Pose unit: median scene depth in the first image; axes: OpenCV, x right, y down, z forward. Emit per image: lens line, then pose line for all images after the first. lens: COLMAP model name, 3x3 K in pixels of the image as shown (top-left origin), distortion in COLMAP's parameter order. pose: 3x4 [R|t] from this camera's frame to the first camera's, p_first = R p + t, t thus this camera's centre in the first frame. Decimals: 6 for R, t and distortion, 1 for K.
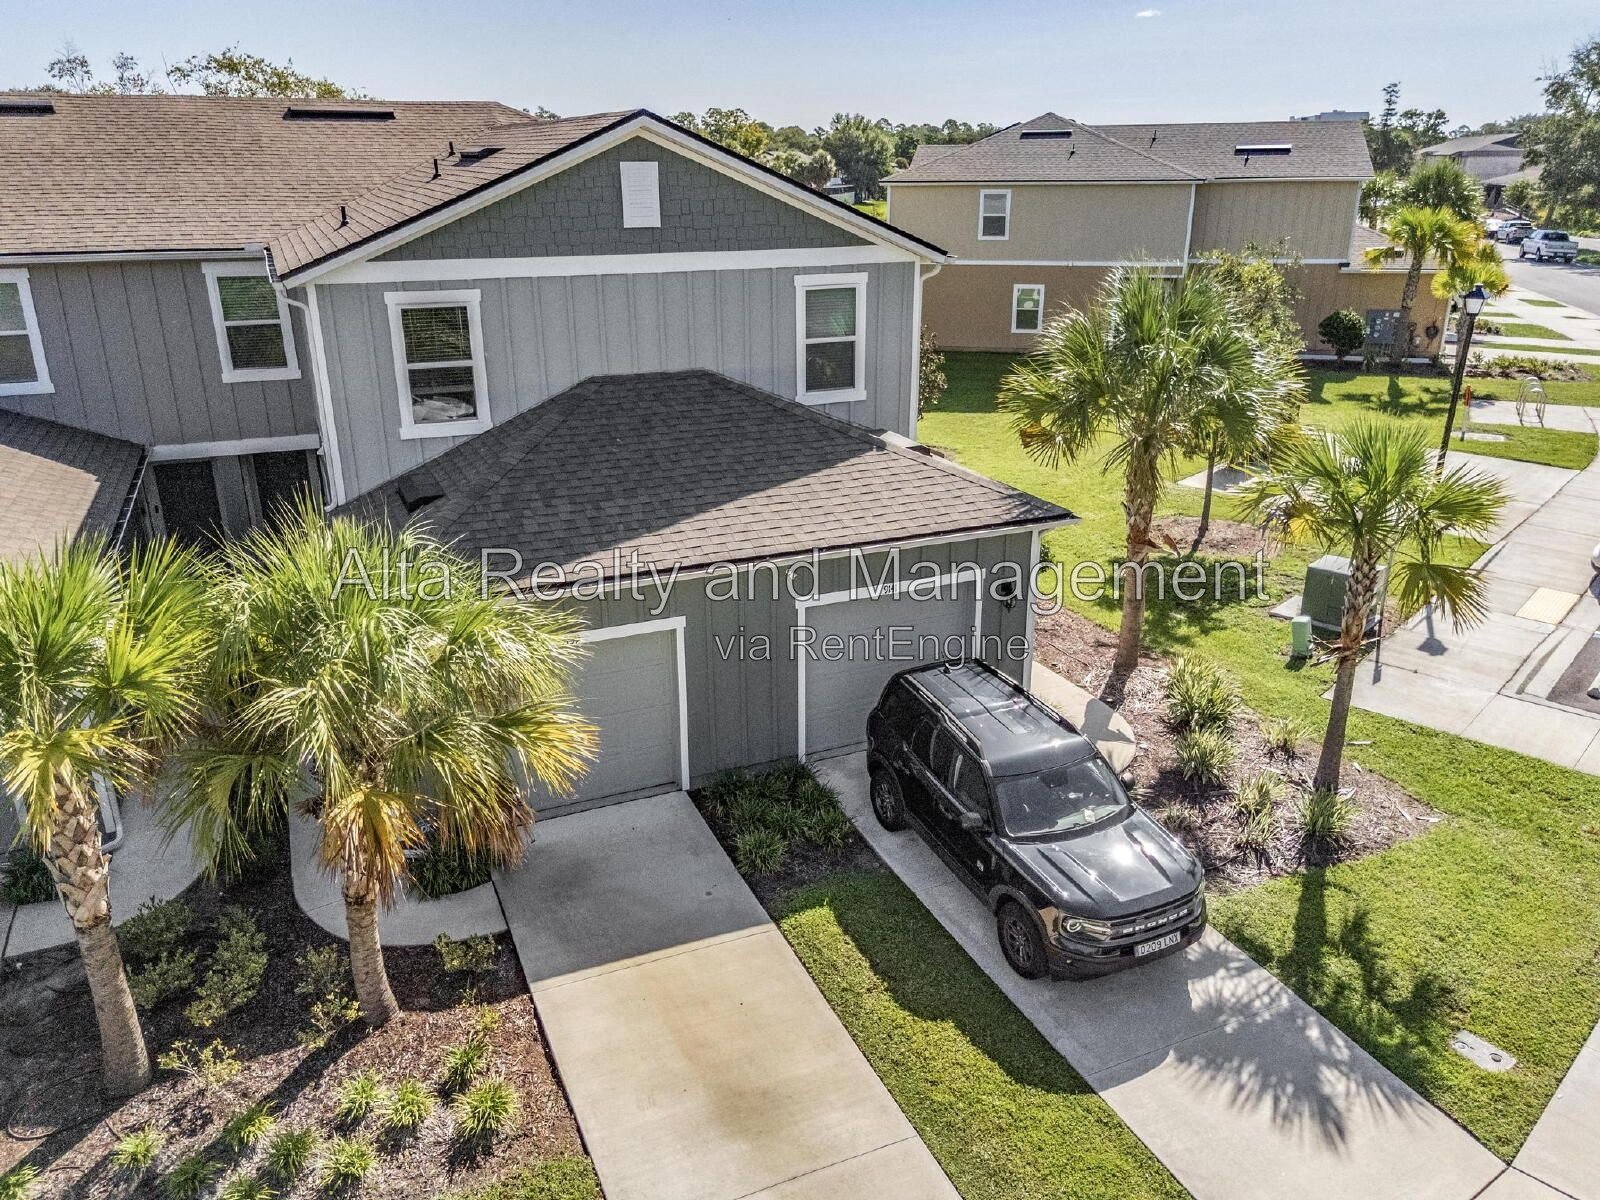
lens RADIAL K [[1185.1, 0, 800.0], [0, 1185.1, 600.0], [0, 0, 1]] dist [0.092084, -0.134310]
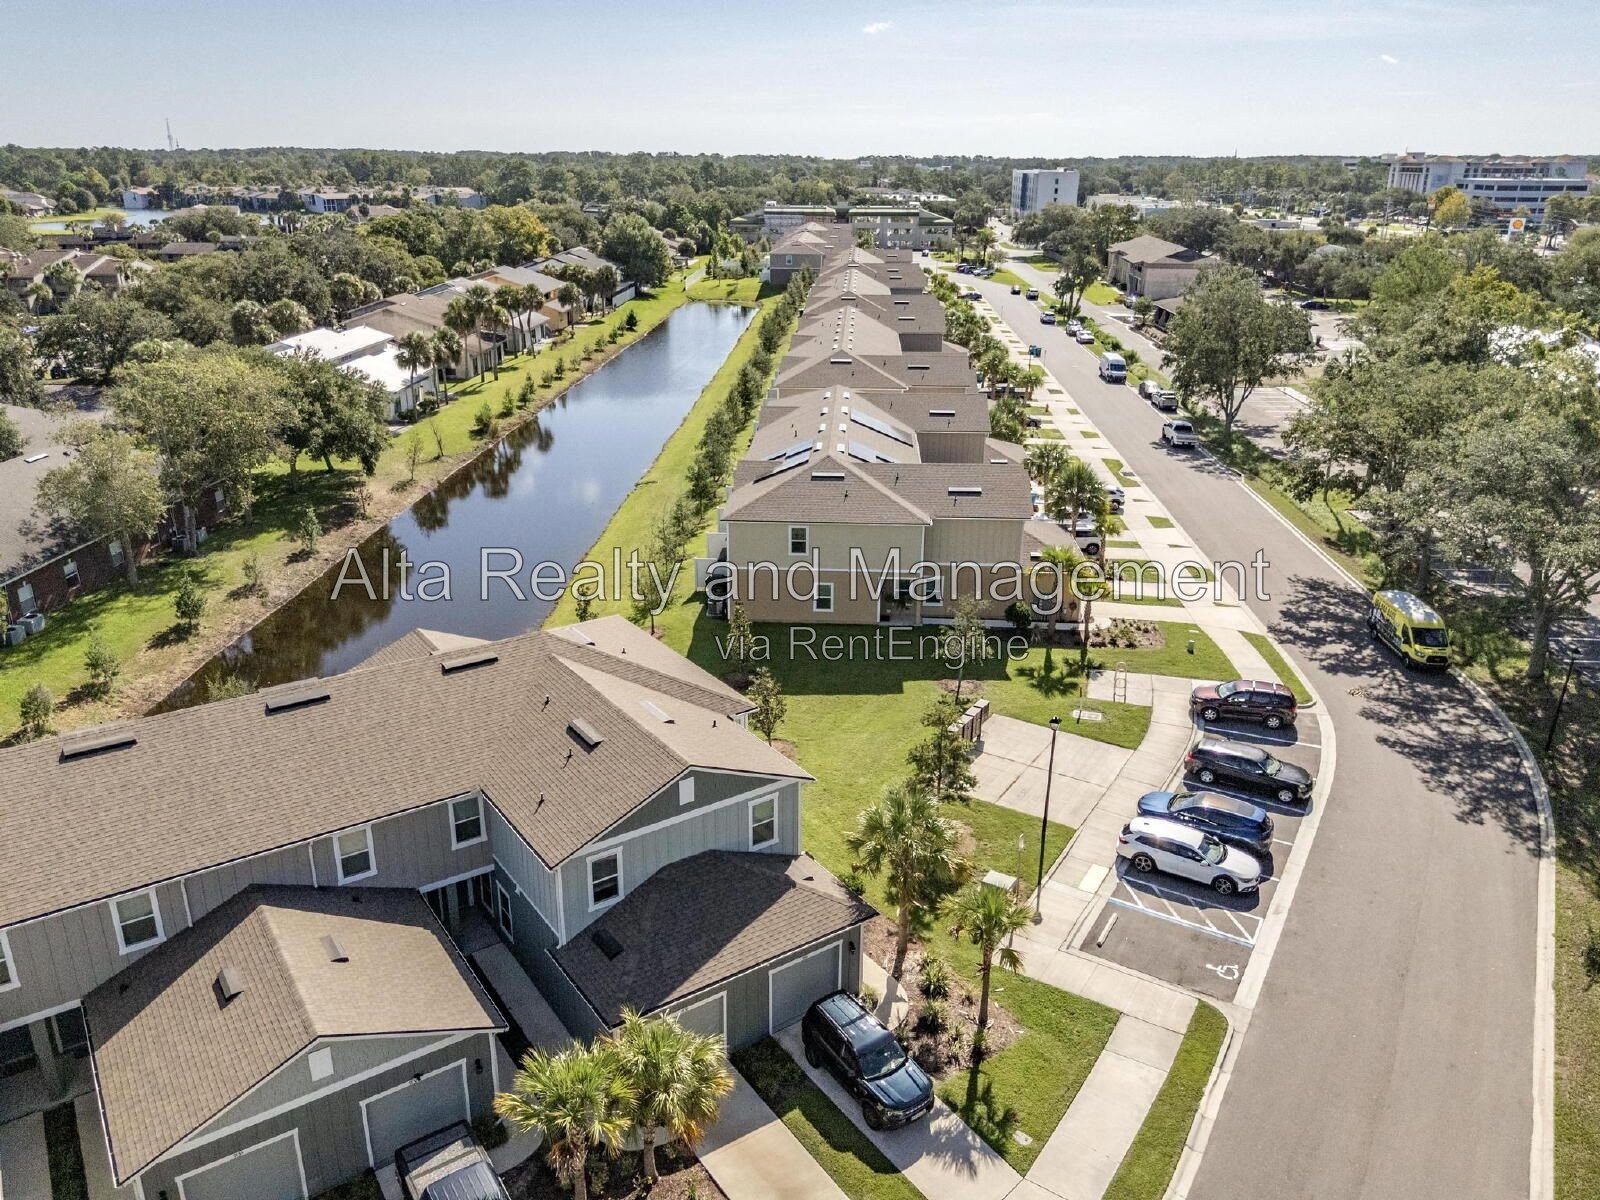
lens RADIAL K [[1168.1, 0, 800.0], [0, 1168.1, 600.0], [0, 0, 1]] dist [0.003012, -0.081012]
pose [[0.981168, -0.055666, 0.184961, -0.349376], [0.056231, 0.998415, 0.002196, -0.786632], [-0.184790, 0.008246, 0.982743, -1.388036]]
